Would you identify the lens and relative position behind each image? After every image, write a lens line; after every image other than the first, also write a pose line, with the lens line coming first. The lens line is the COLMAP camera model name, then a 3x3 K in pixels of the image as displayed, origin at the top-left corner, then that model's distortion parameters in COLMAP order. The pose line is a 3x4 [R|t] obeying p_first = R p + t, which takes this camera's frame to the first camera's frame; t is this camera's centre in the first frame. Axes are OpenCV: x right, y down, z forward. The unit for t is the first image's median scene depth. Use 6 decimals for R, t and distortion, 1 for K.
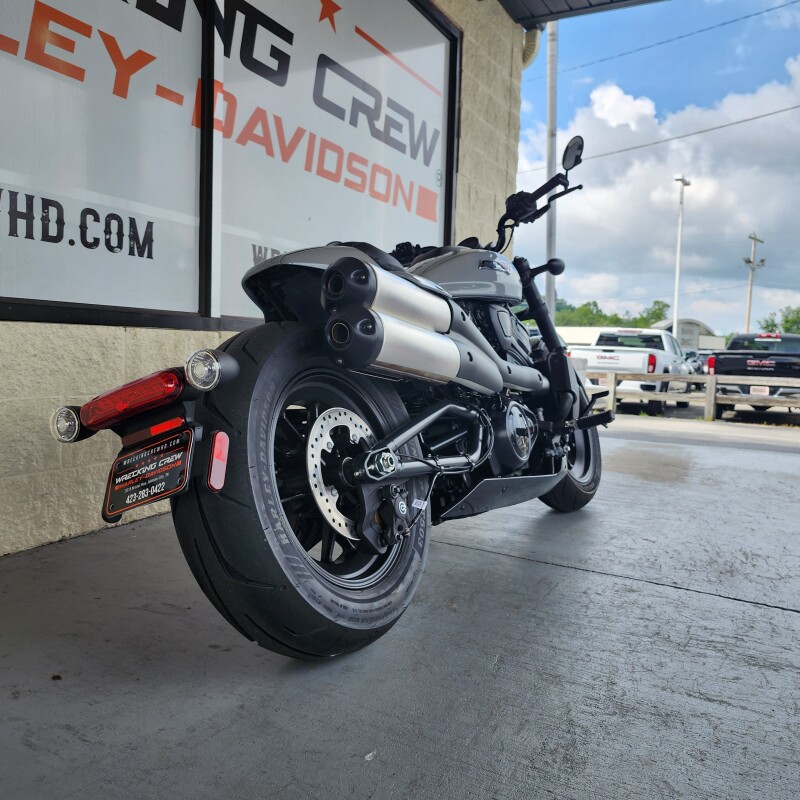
lens RADIAL K [[715.7, 0, 407.4], [0, 715.7, 397.5], [0, 0, 1]] dist [0.055454, -0.037233]
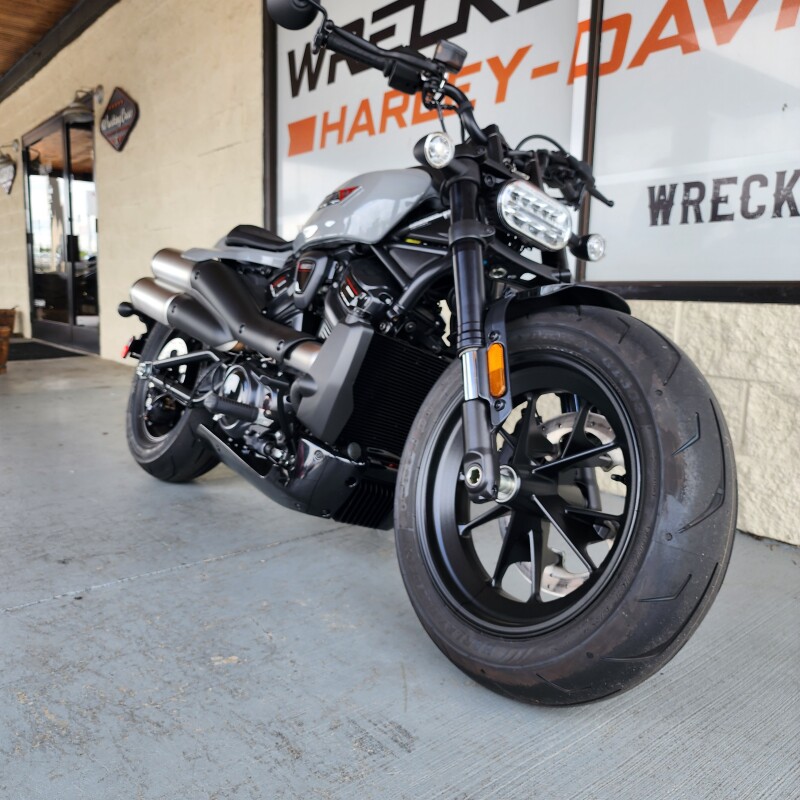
lens RADIAL K [[723.2, 0, 395.8], [0, 723.2, 392.2], [0, 0, 1]] dist [0.024398, -0.001112]
pose [[-0.397269, 0.075658, -0.914578, 0.785327], [-0.108436, 0.985744, 0.128647, -0.082217], [0.911273, 0.150280, -0.383401, 1.361131]]
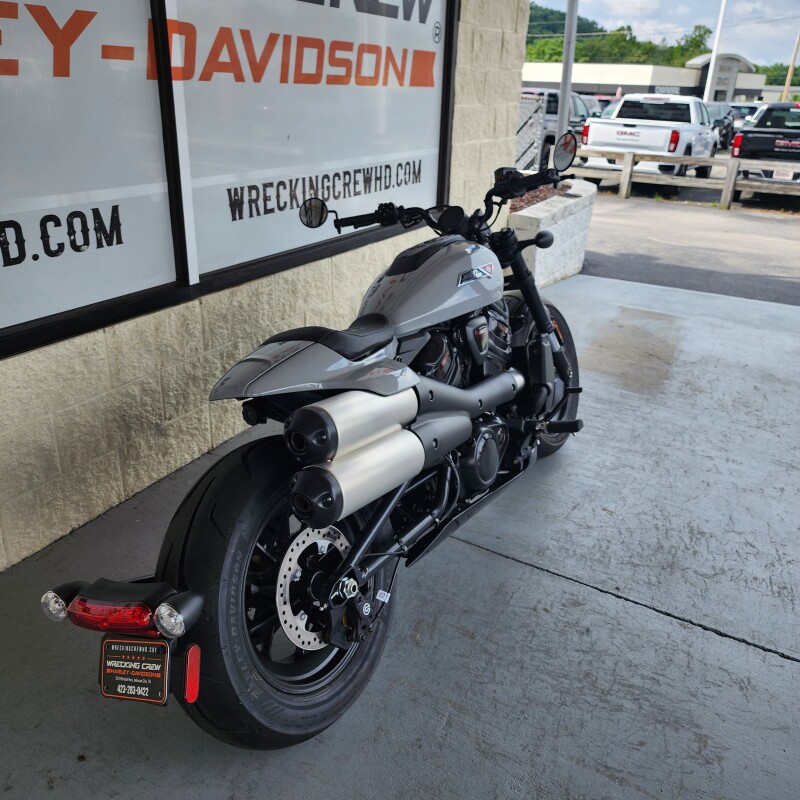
lens RADIAL K [[710.5, 0, 409.3], [0, 710.5, 396.7], [0, 0, 1]] dist [0.041986, -0.010614]
pose [[0.999885, 0.013705, -0.006499, 0.040580], [-0.010668, 0.940003, 0.340998, -0.349884], [0.010782, -0.340890, 0.940041, 0.038731]]
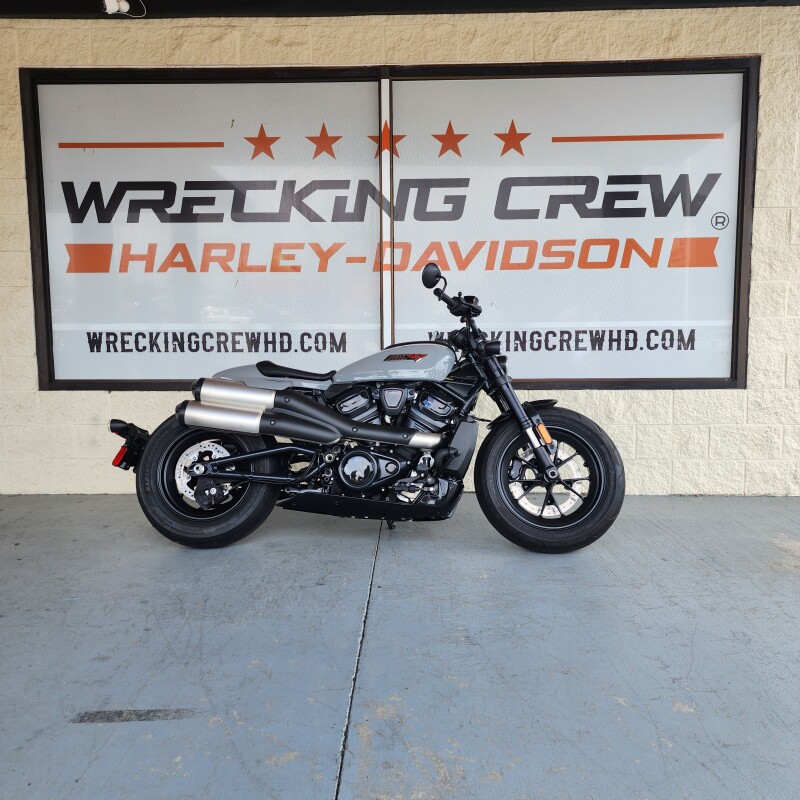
lens RADIAL K [[685.3, 0, 409.9], [0, 685.3, 408.6], [0, 0, 1]] dist [0.081030, -0.015033]
pose [[0.446623, 0.048246, -0.893421, 1.349289], [-0.043312, 0.998540, 0.032270, -0.119725], [0.893673, 0.024284, 0.448061, 0.394736]]
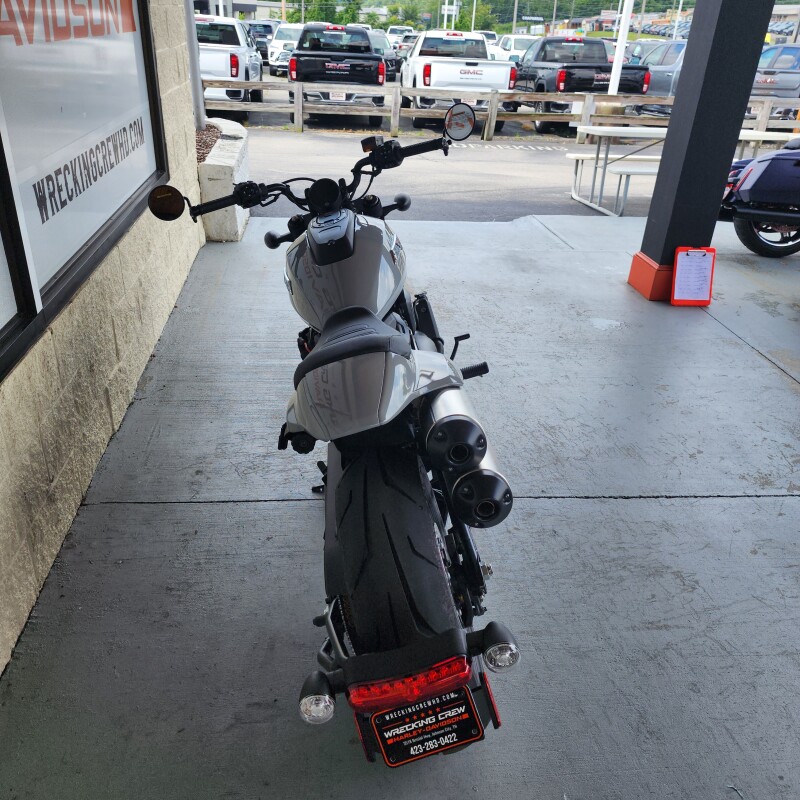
lens RADIAL K [[700.6, 0, 392.0], [0, 700.6, 402.6], [0, 0, 1]] dist [0.096848, -0.116852]
pose [[0.833737, -0.254801, 0.489856, -0.408914], [0.015525, 0.897627, 0.440482, -0.415802], [-0.551943, -0.359641, 0.752341, 0.190833]]
